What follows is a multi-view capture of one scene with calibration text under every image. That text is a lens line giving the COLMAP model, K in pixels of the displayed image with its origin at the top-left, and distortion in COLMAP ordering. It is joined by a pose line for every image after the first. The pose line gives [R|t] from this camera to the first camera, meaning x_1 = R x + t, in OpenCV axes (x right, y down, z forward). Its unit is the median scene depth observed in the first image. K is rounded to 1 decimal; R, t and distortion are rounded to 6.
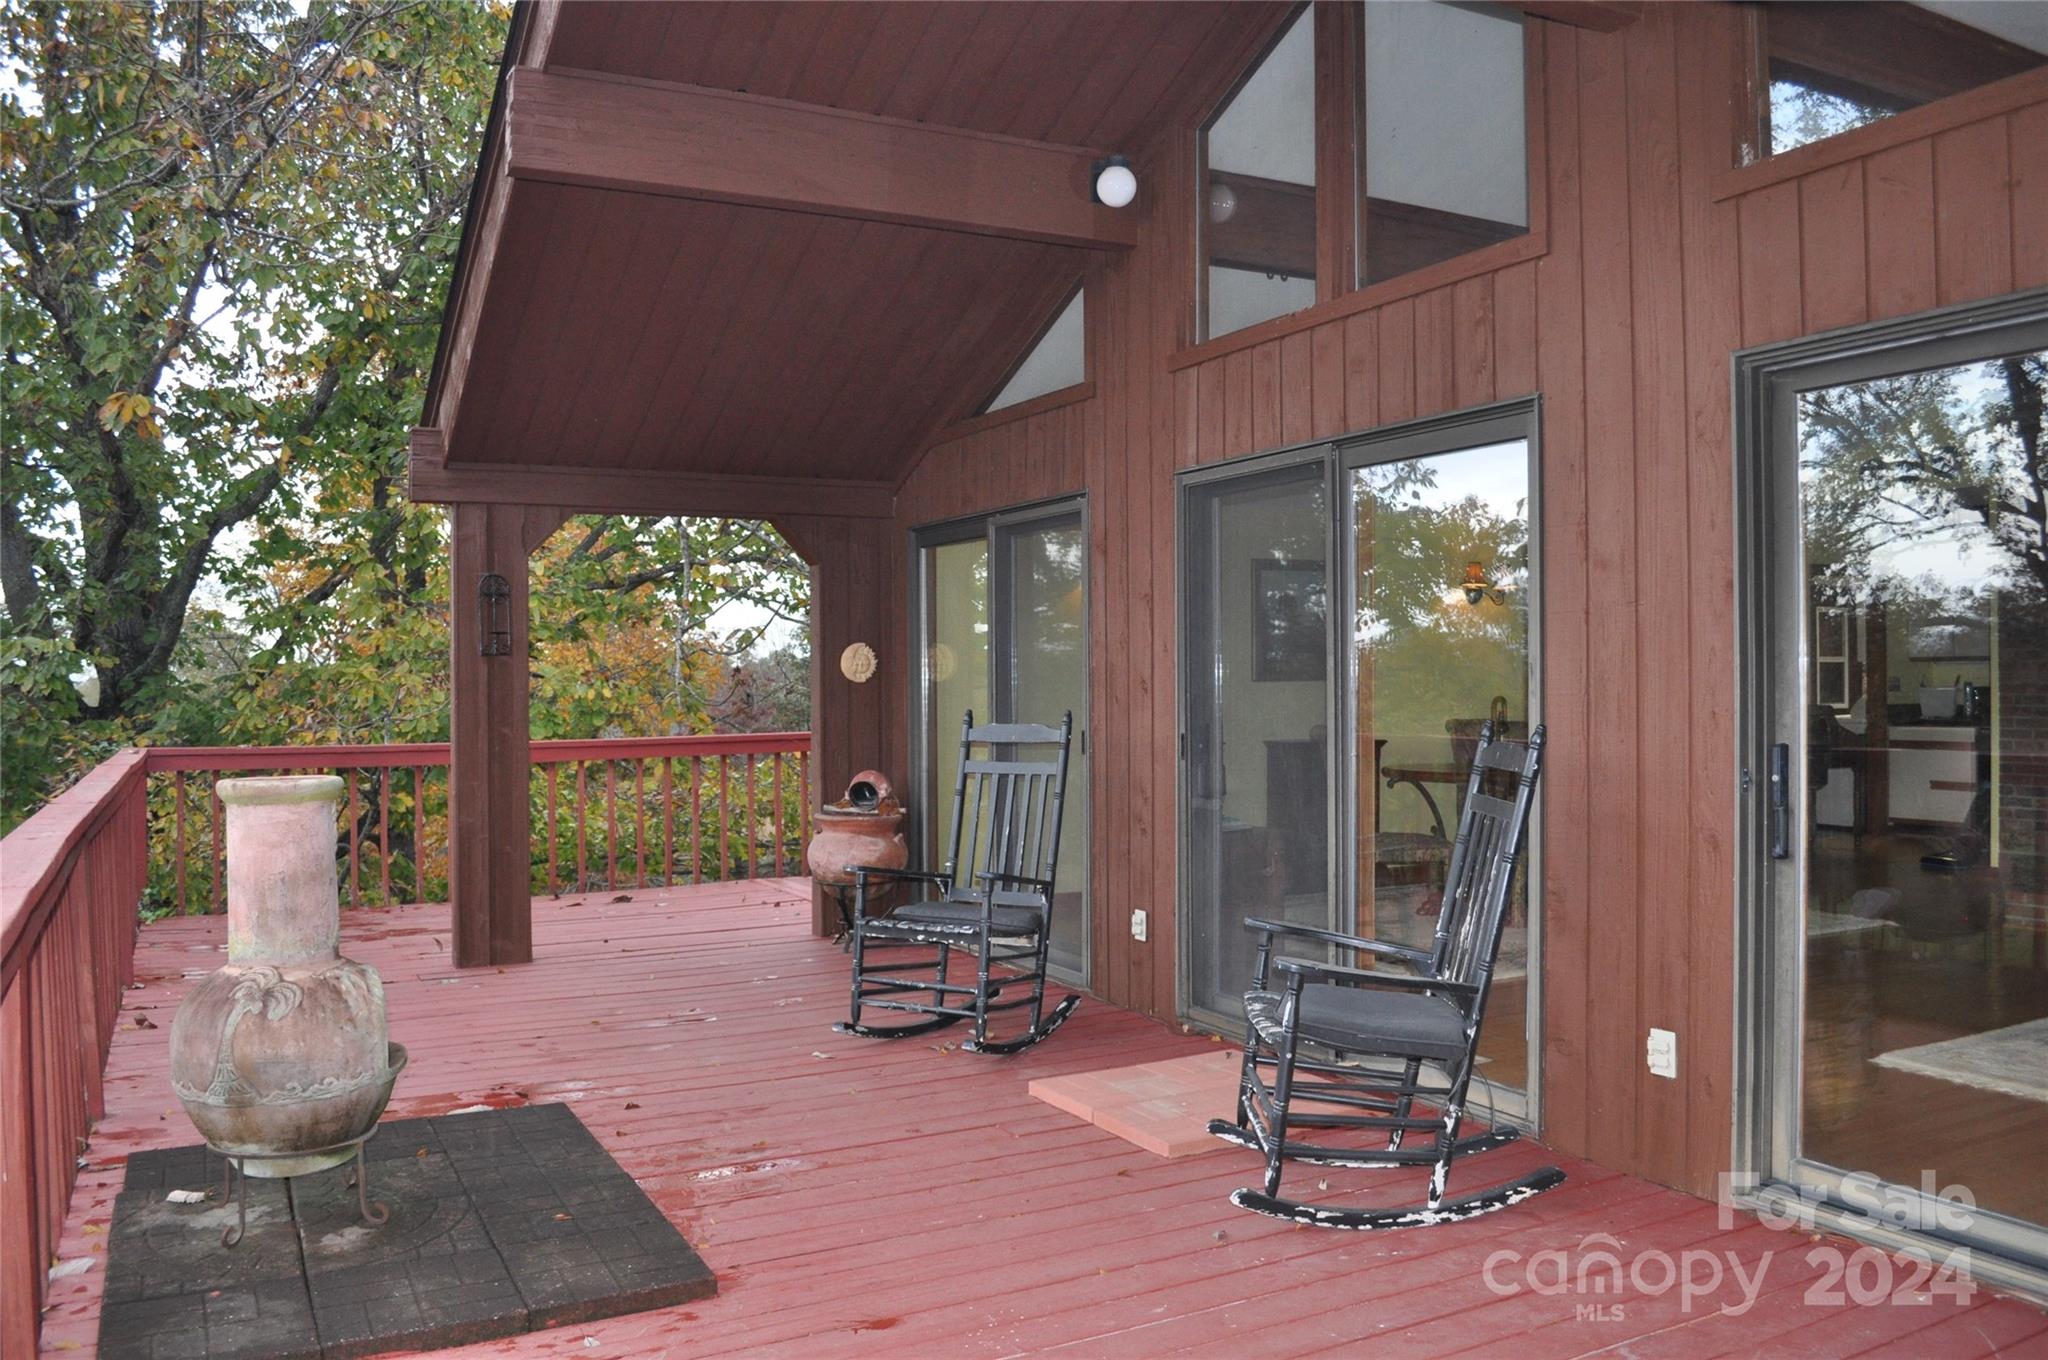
lens RADIAL K [[1610.7, 0, 1019.8], [0, 1610.7, 675.3], [0, 0, 1]] dist [-0.083212, 0.015520]
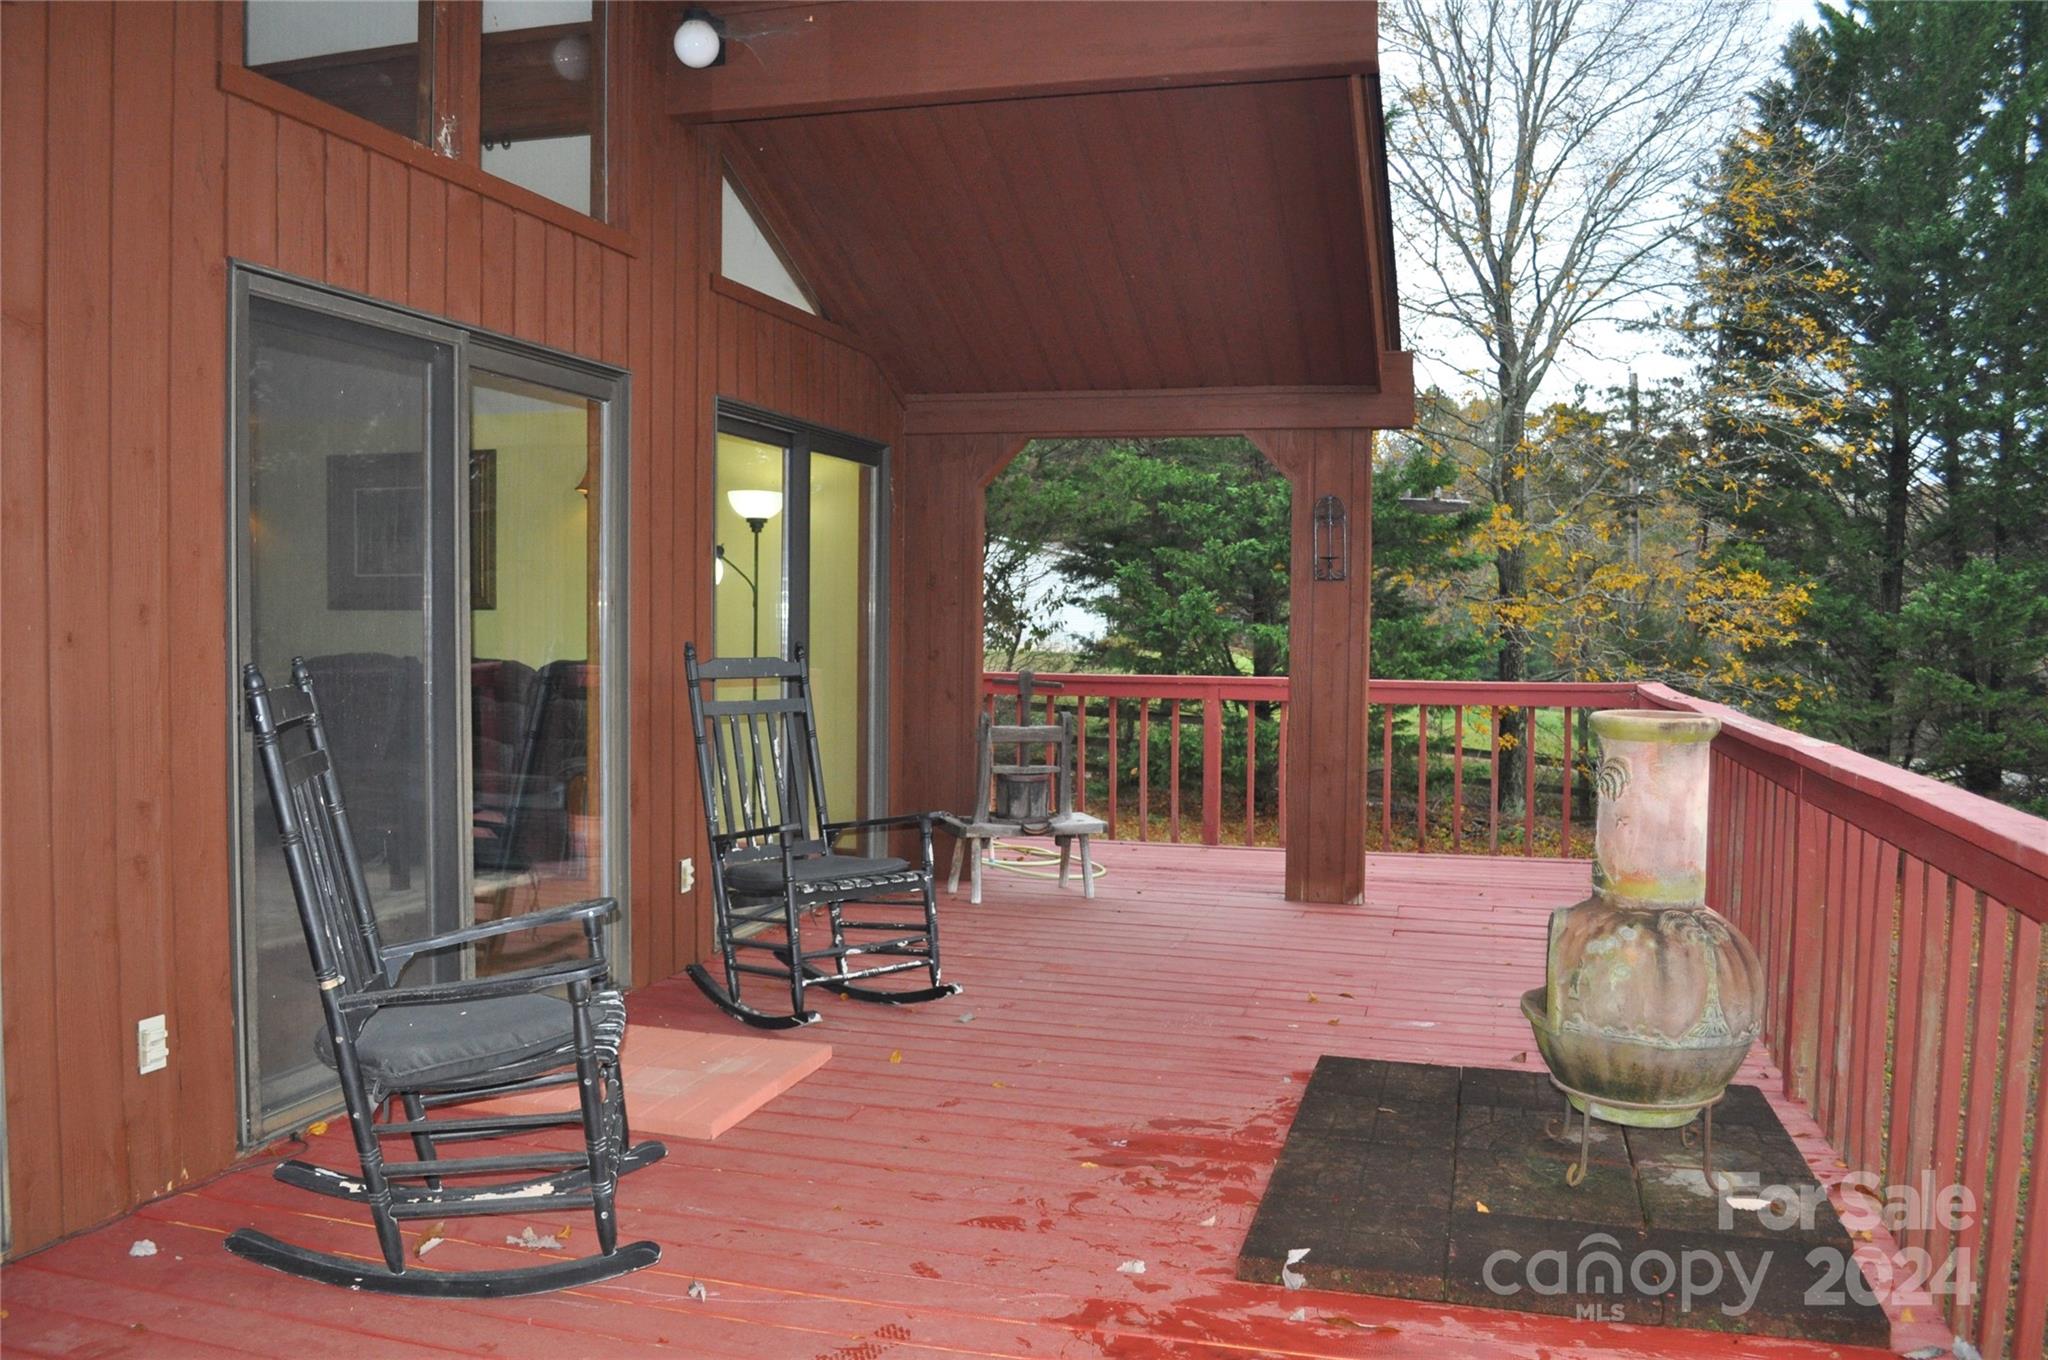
lens RADIAL K [[1610.7, 0, 1019.8], [0, 1610.7, 675.3], [0, 0, 1]] dist [-0.083212, 0.015520]
pose [[-0.721530, -0.030474, 0.691712, -0.595412], [-0.007845, 0.999327, 0.035843, 0.006302], [-0.692339, 0.020436, -0.721283, 1.367127]]
